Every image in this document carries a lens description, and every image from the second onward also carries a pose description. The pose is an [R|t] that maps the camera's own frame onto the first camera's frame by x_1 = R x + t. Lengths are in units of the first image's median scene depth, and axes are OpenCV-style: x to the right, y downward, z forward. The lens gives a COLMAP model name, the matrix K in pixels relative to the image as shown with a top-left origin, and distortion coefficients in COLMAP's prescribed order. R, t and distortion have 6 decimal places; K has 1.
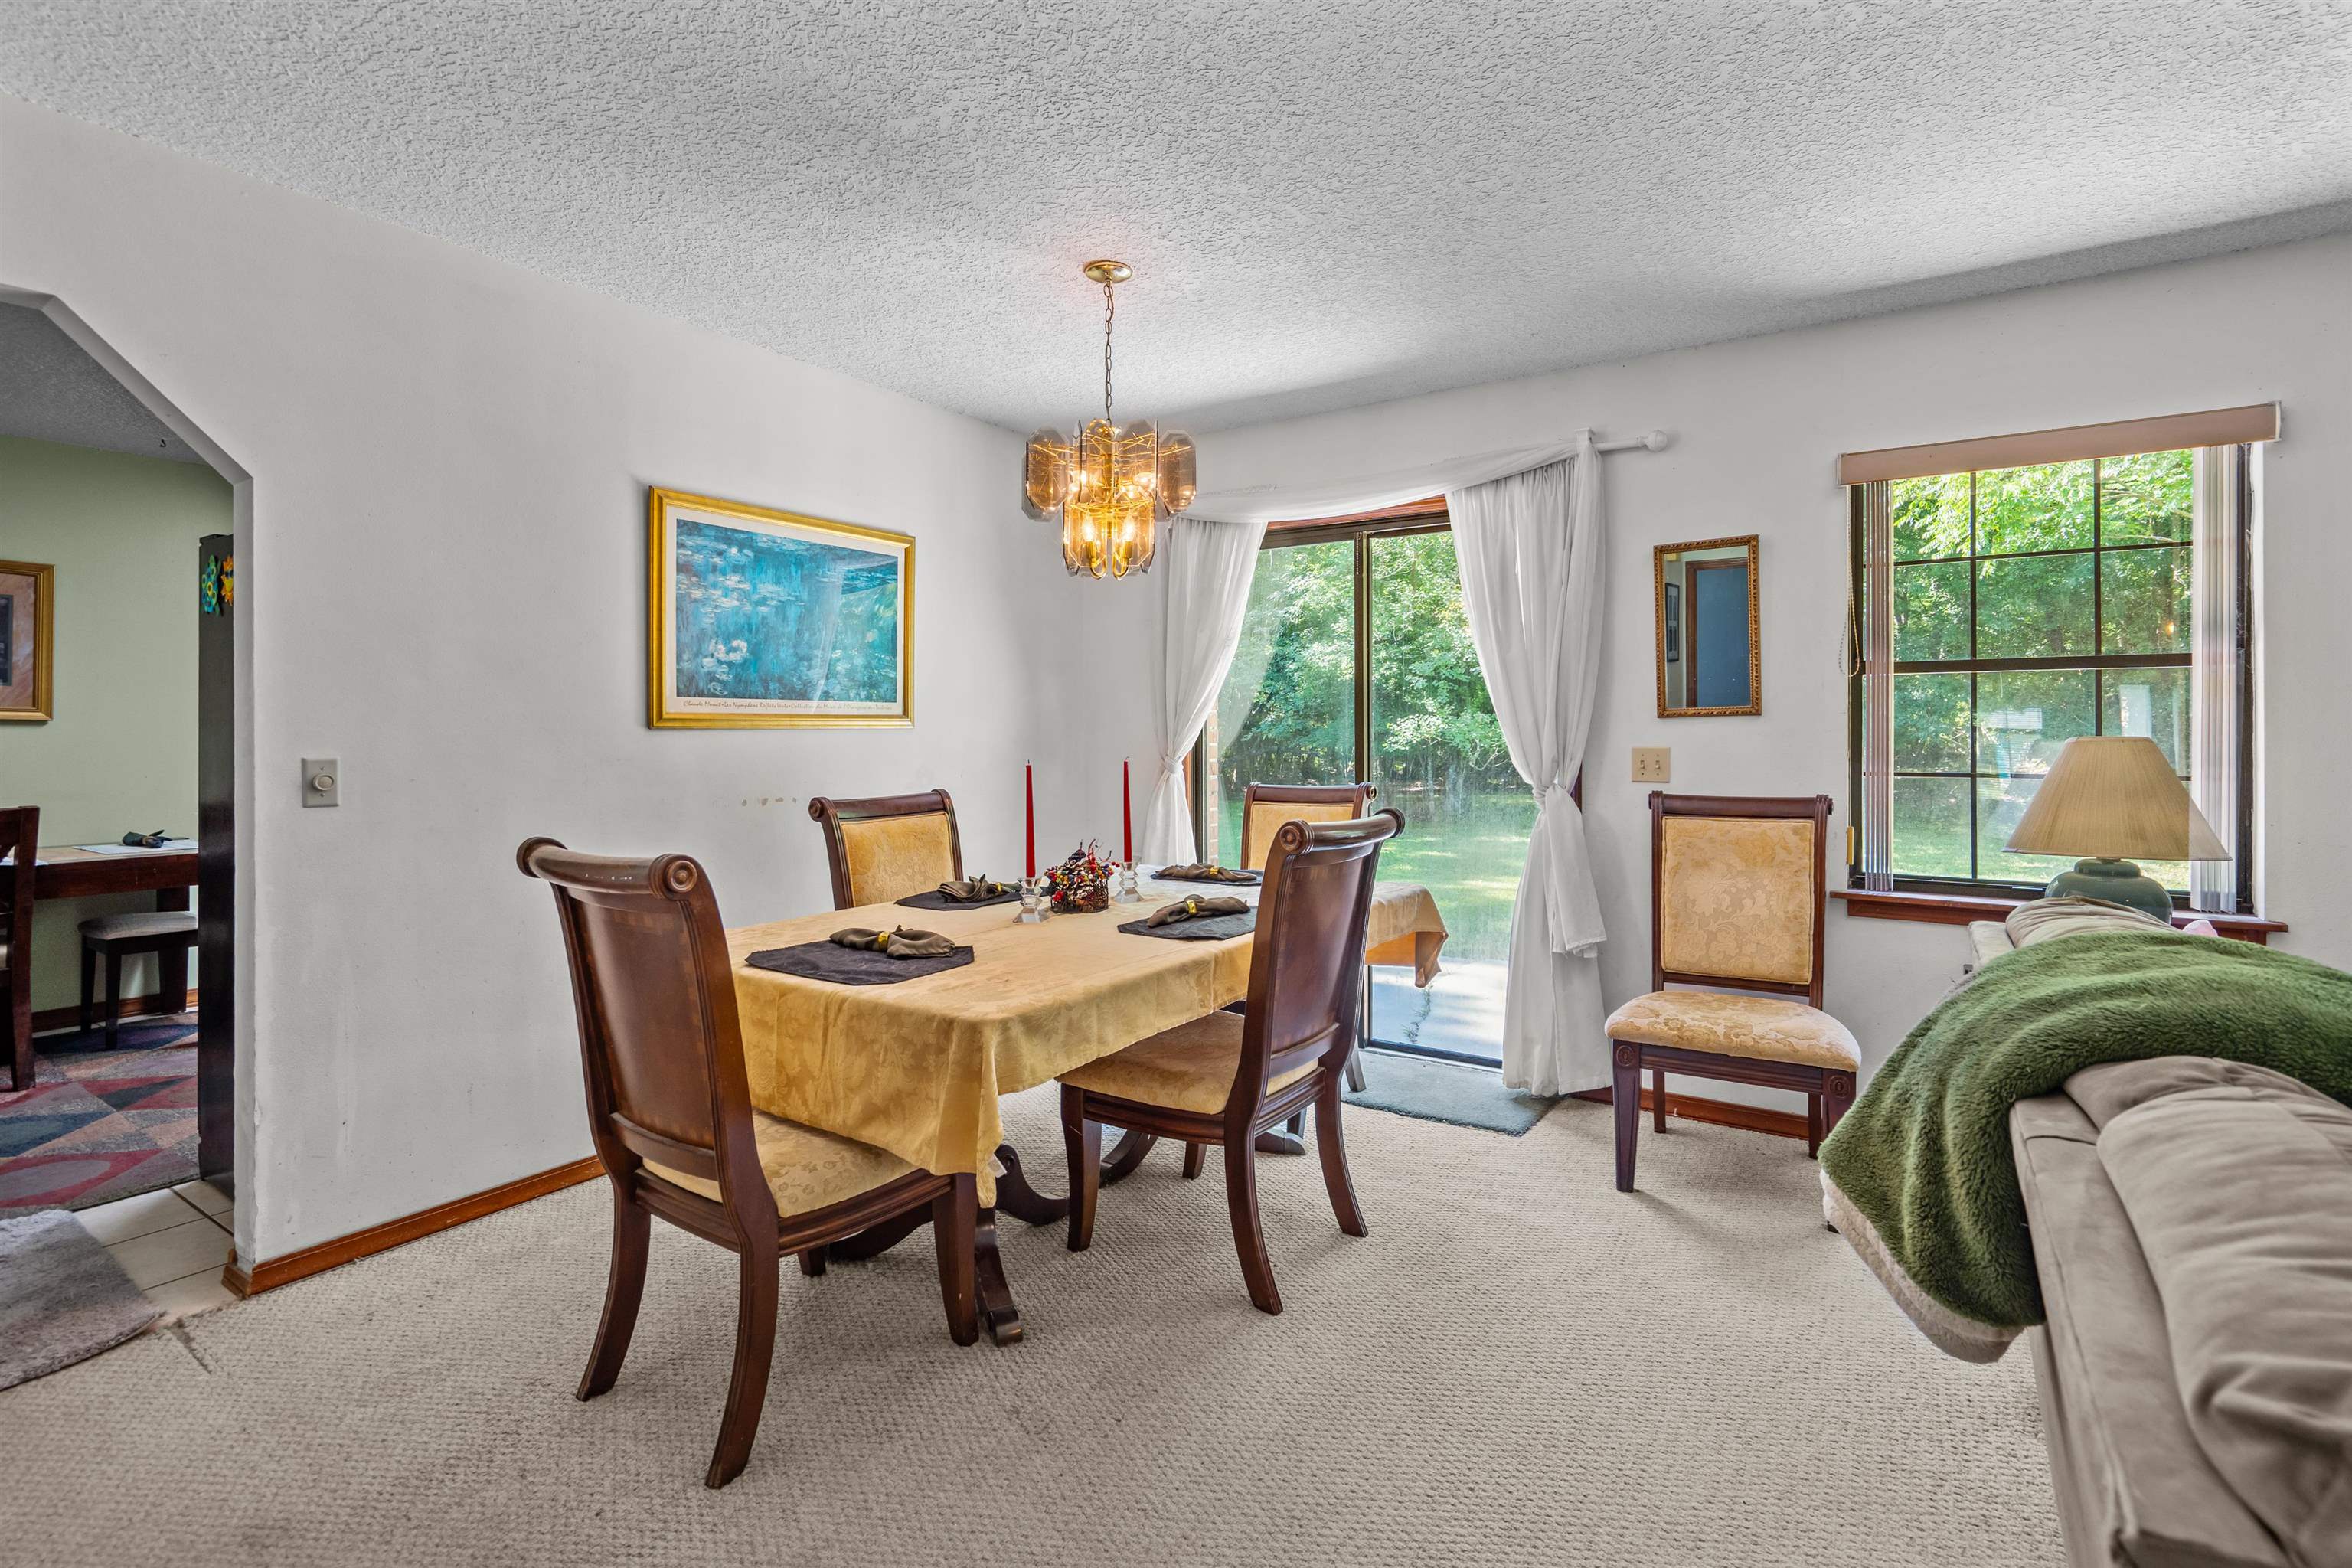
lens RADIAL K [[1081.4, 0, 1191.2], [0, 1081.4, 731.0], [0, 0, 1]] dist [0.000377, 0.000932]
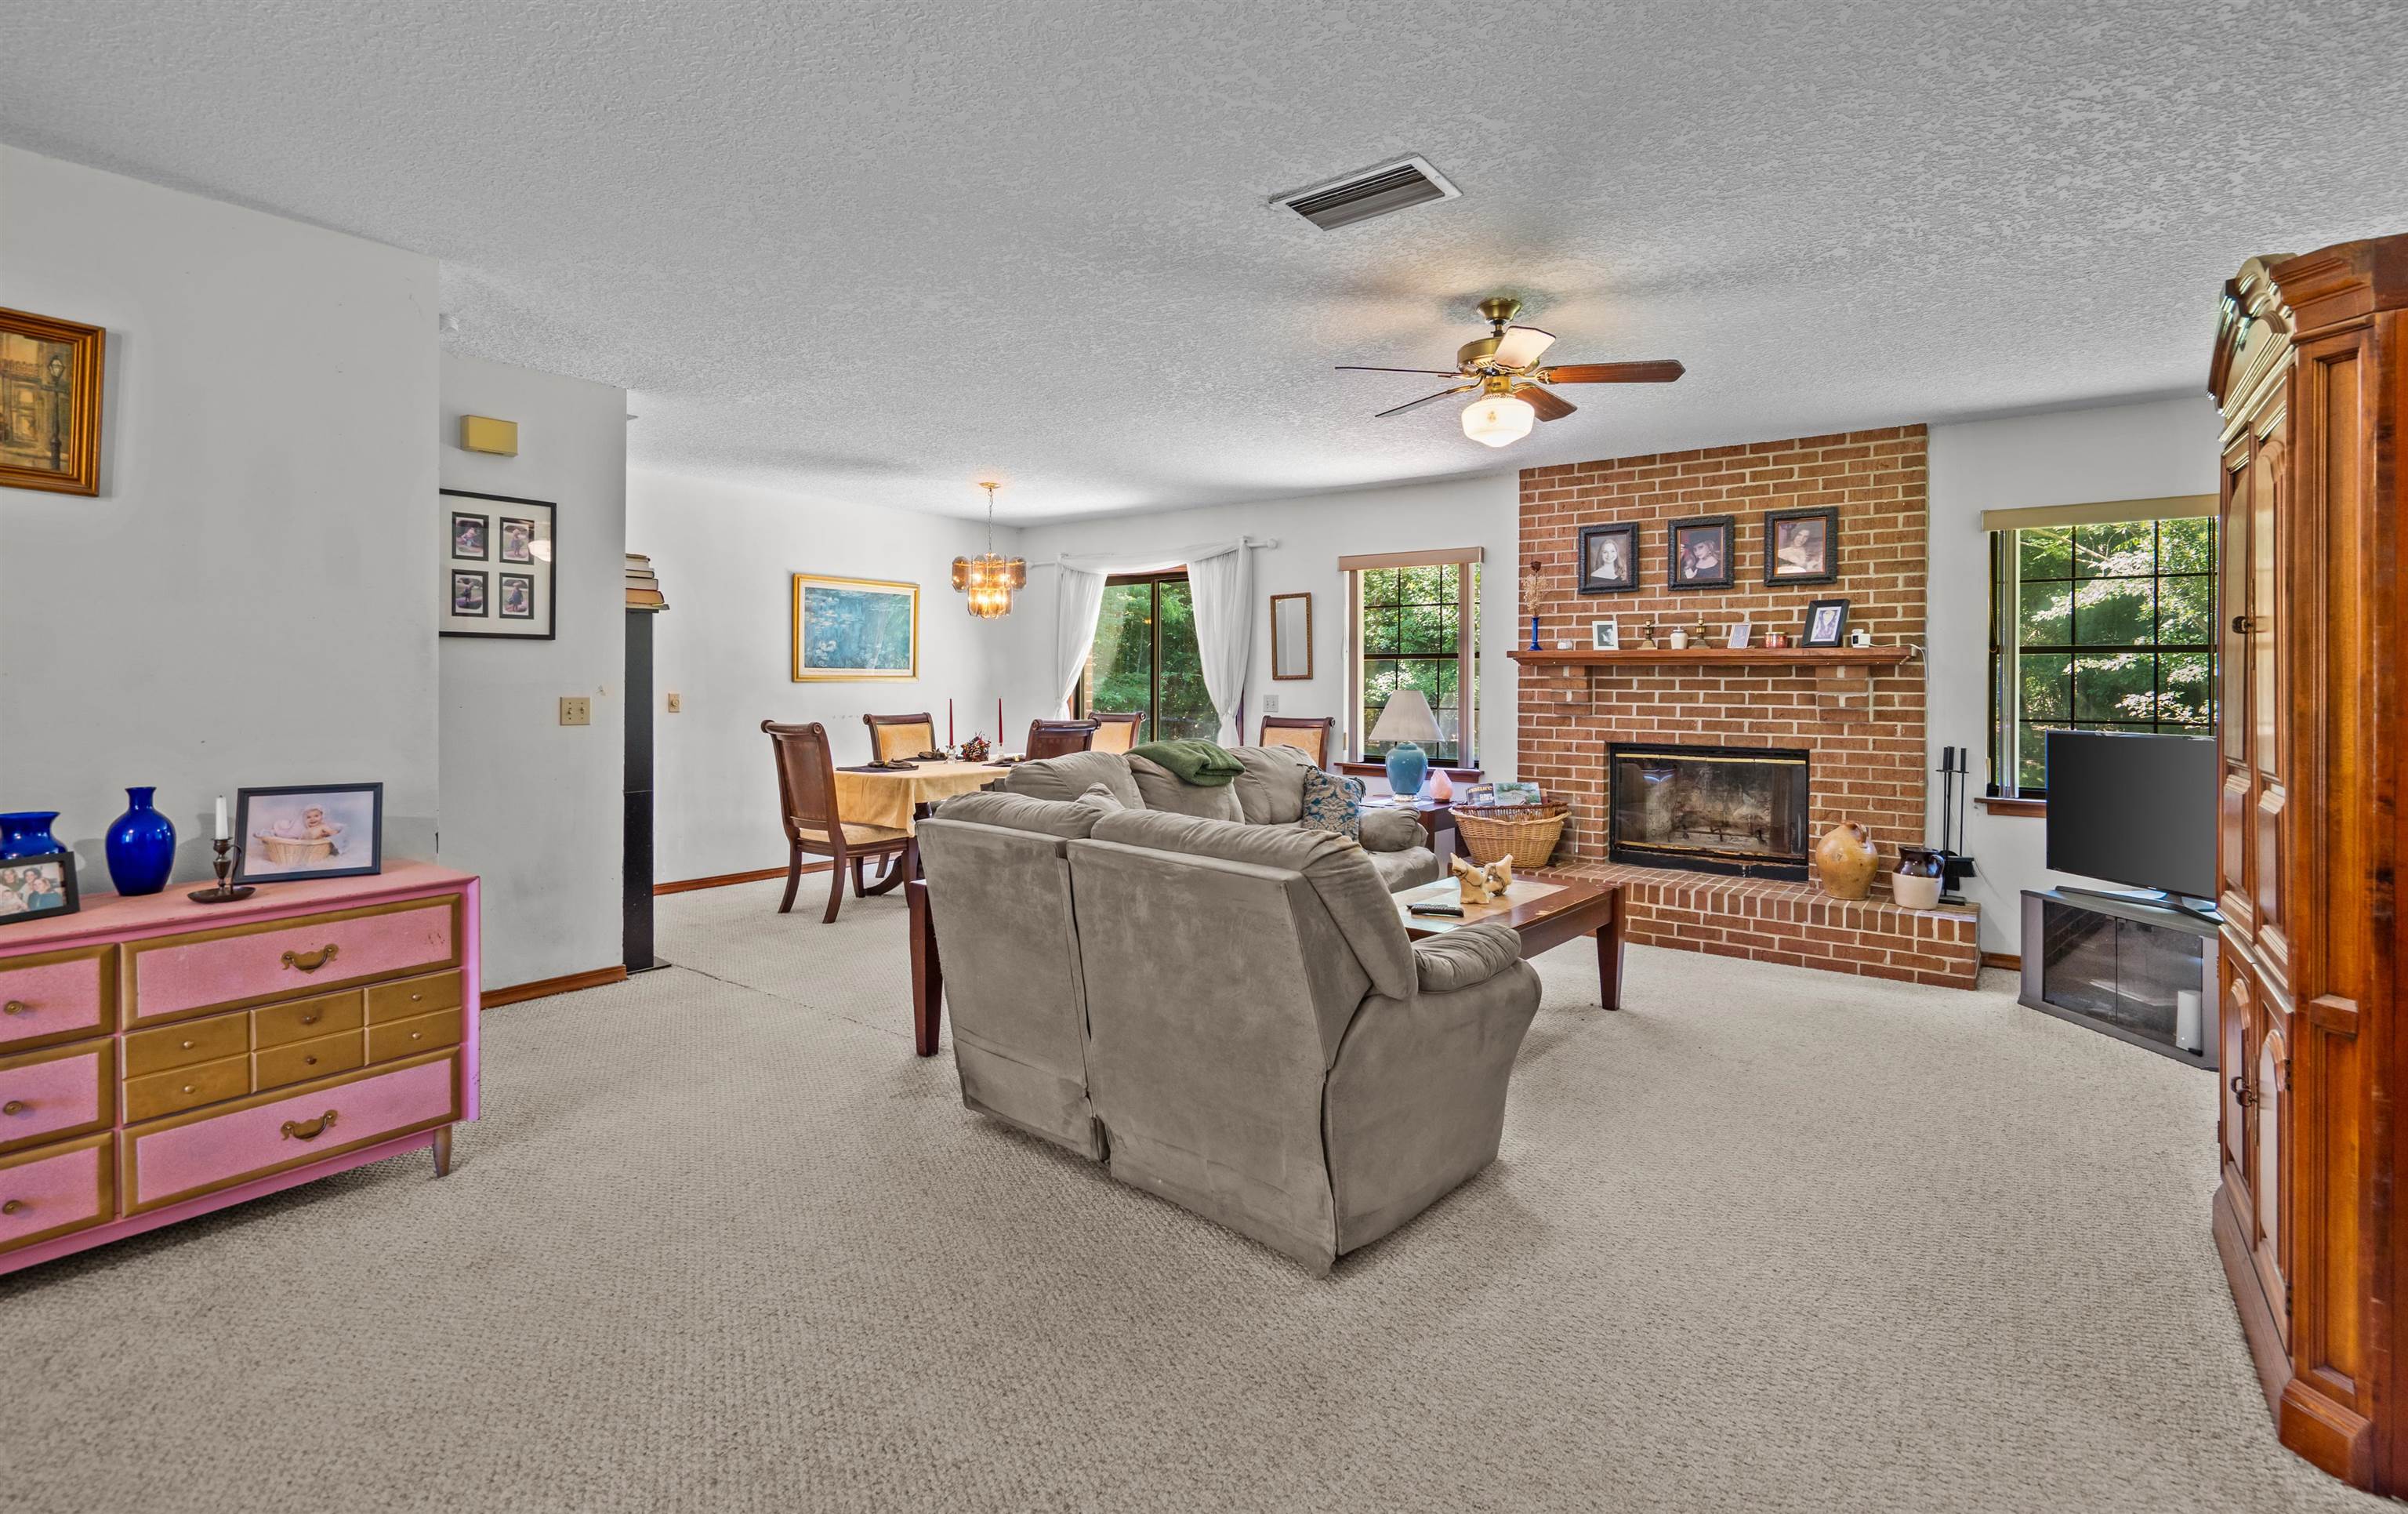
lens RADIAL K [[1104.9, 0, 1209.3], [0, 1104.9, 685.1], [0, 0, 1]] dist [0.000313, 0.000152]
pose [[0.998179, 0.006726, -0.059952, 0.475244], [-0.006568, 0.999974, 0.002841, -0.007809], [0.059969, -0.002442, 0.998197, -1.179251]]
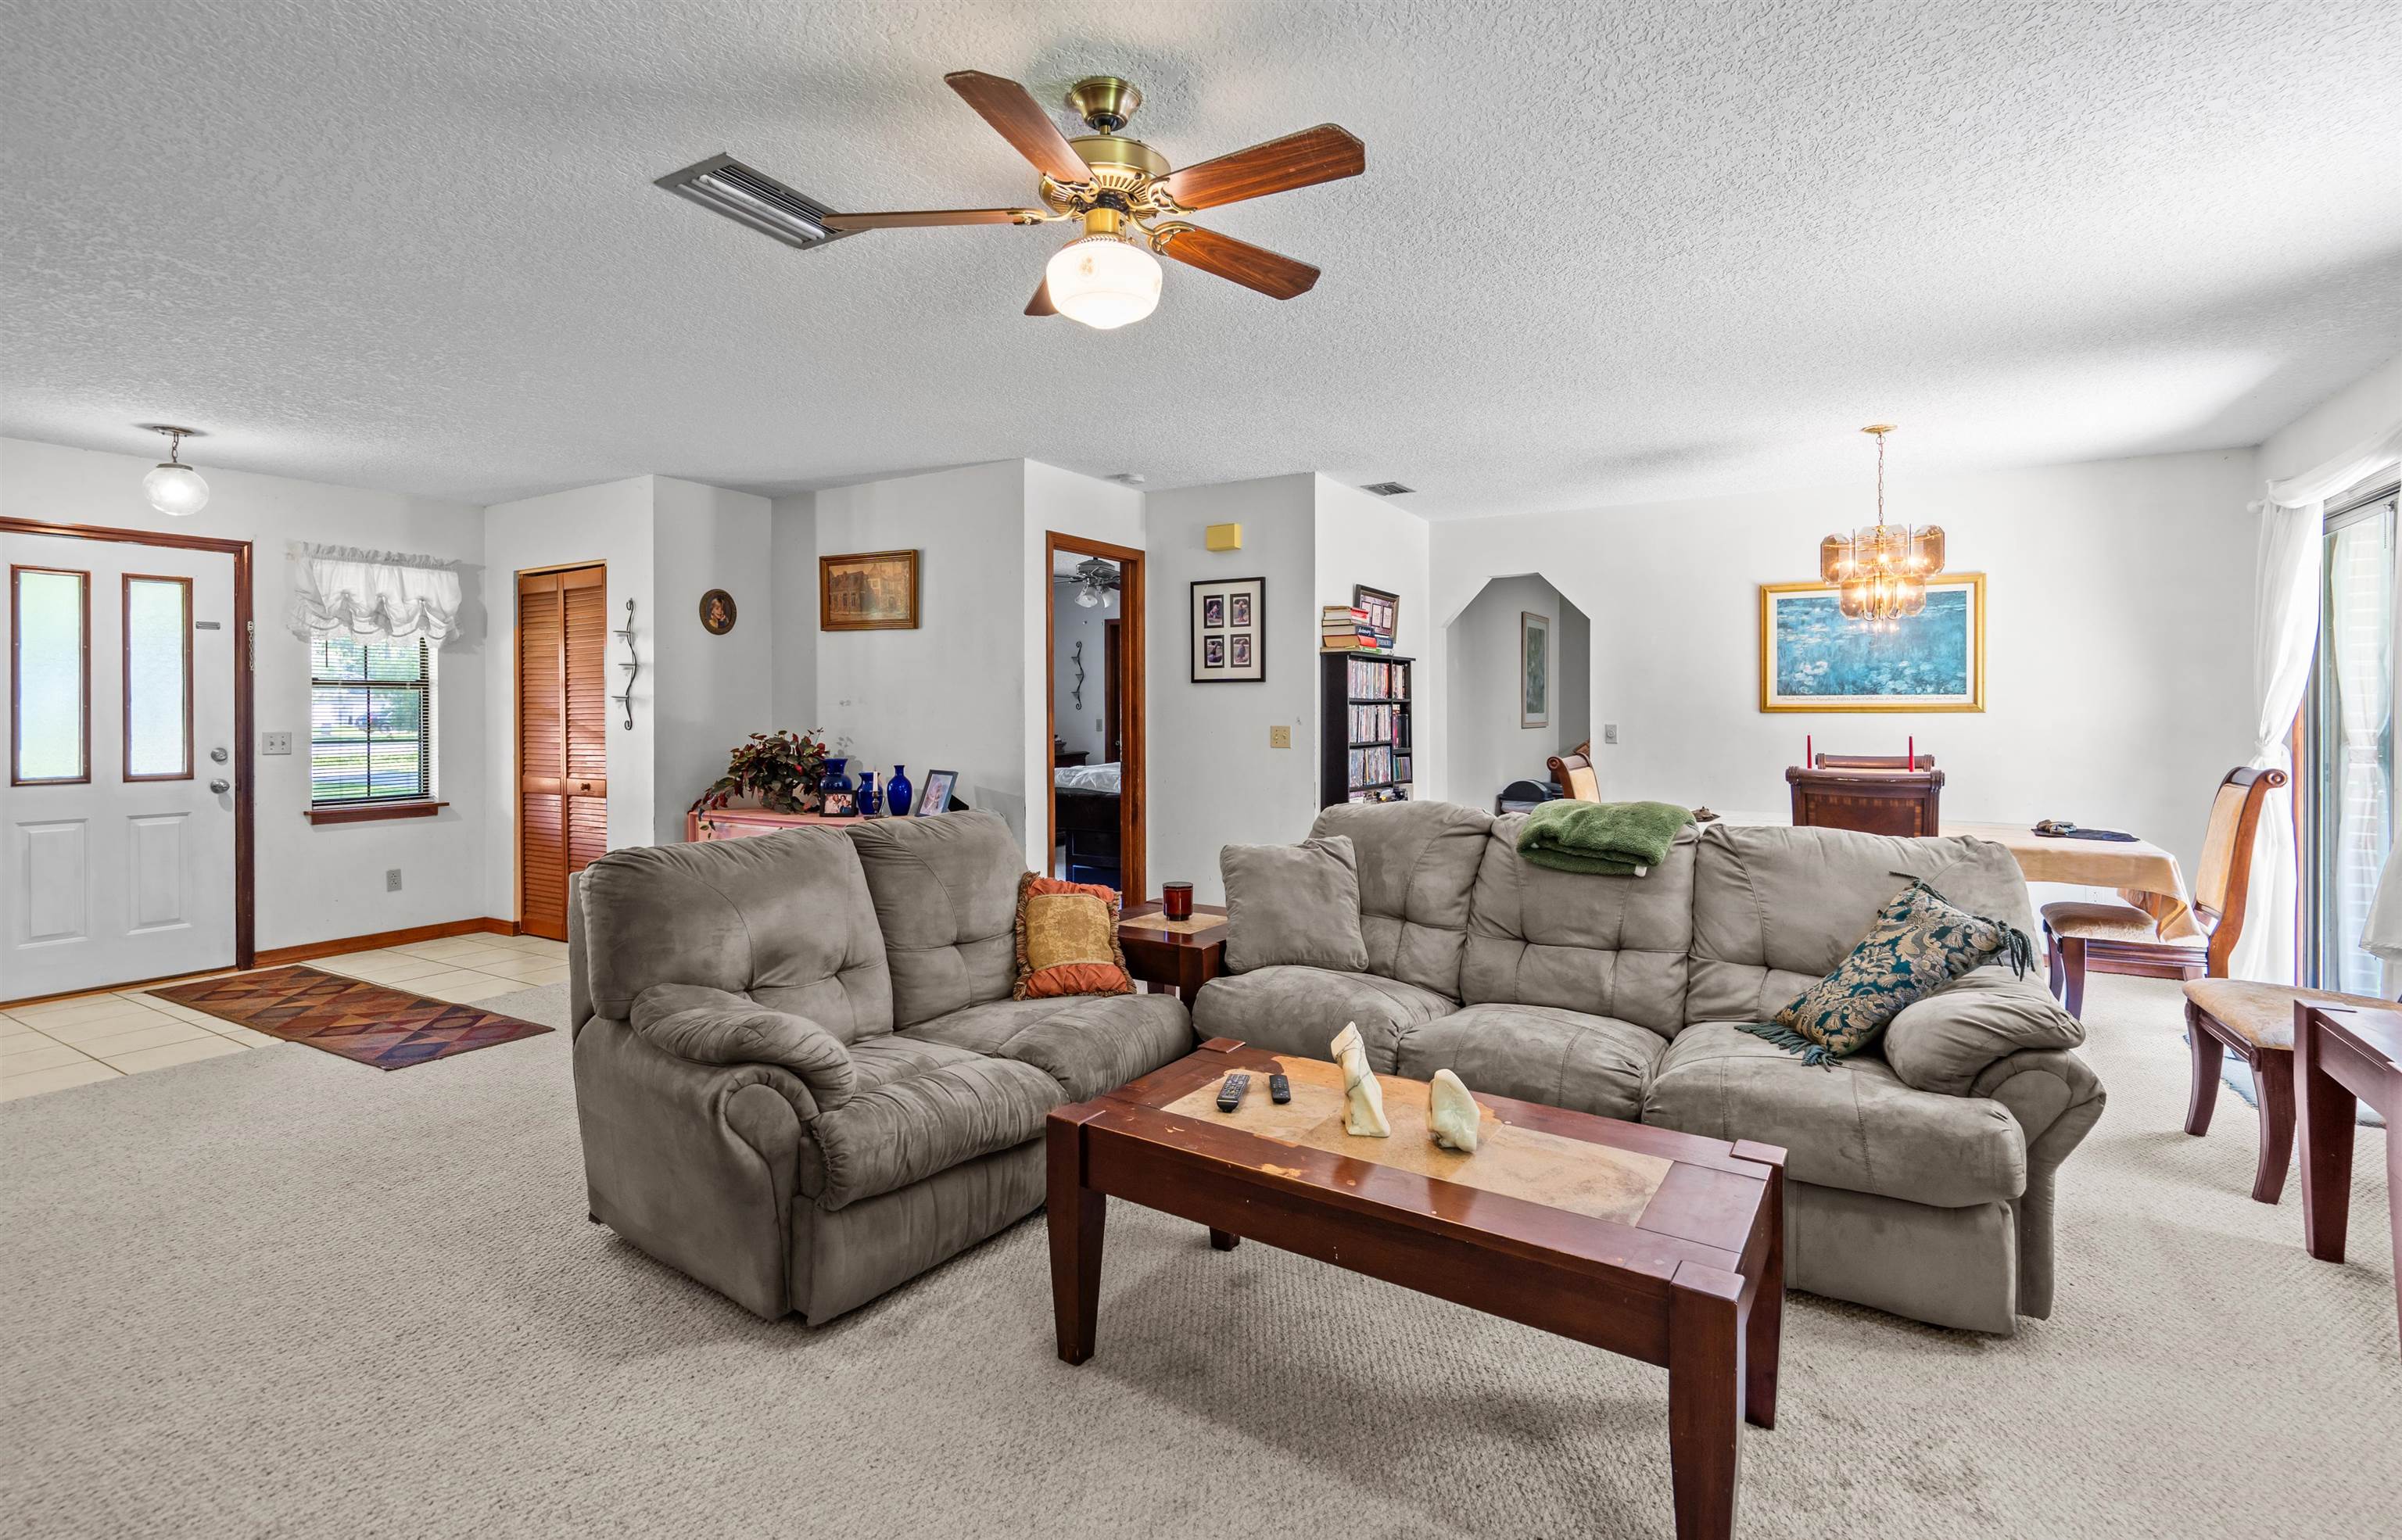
lens RADIAL K [[1093.8, 0, 1195.5], [0, 1093.8, 718.5], [0, 0, 1]] dist [0.000276, 0.001494]
pose [[0.039775, 0.008802, -0.999170, 1.329216], [0.002489, 0.999957, 0.008908, -0.011422], [0.999206, -0.002841, 0.039751, -0.067260]]
